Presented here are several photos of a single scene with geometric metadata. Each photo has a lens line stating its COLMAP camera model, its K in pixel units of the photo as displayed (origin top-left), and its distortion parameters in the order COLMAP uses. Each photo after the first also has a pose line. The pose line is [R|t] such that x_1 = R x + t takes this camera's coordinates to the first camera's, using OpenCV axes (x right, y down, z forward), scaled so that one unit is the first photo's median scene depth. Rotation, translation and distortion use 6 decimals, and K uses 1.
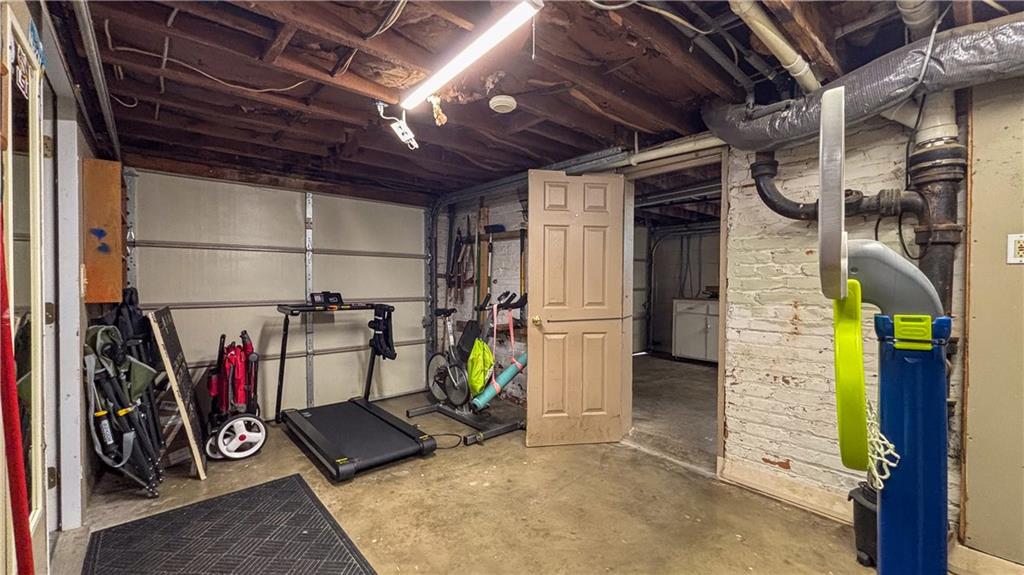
lens RADIAL K [[412.3, 0, 511.5], [0, 412.3, 288.5], [0, 0, 1]] dist [0.010339, -0.000052]
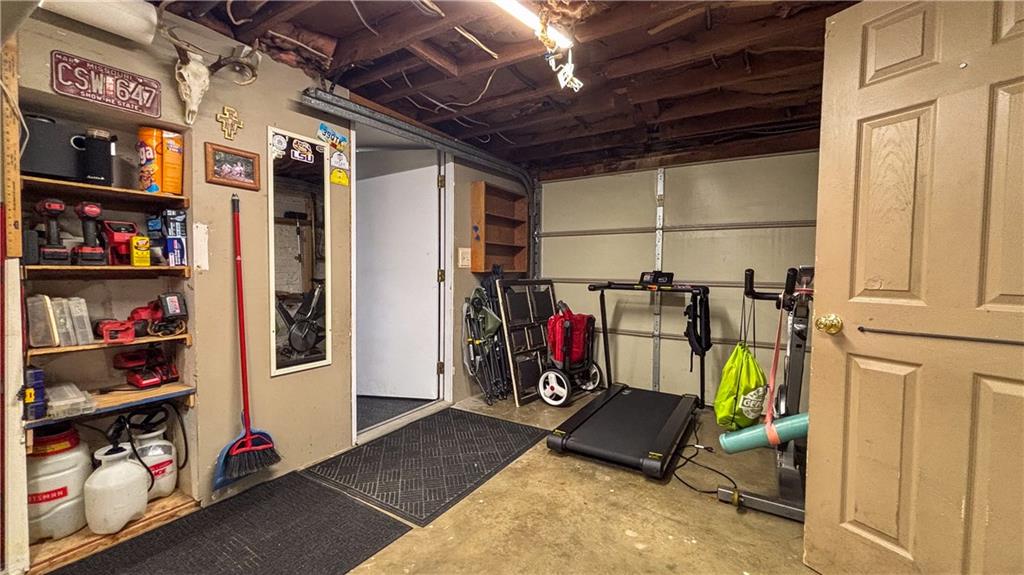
lens RADIAL K [[412.3, 0, 510.9], [0, 412.3, 288.3], [0, 0, 1]] dist [0.010339, -0.000052]
pose [[0.295541, 0.041194, -0.954441, 0.481426], [-0.028679, 0.999002, 0.034237, 0.033588], [0.954899, 0.017254, 0.296428, 0.562039]]
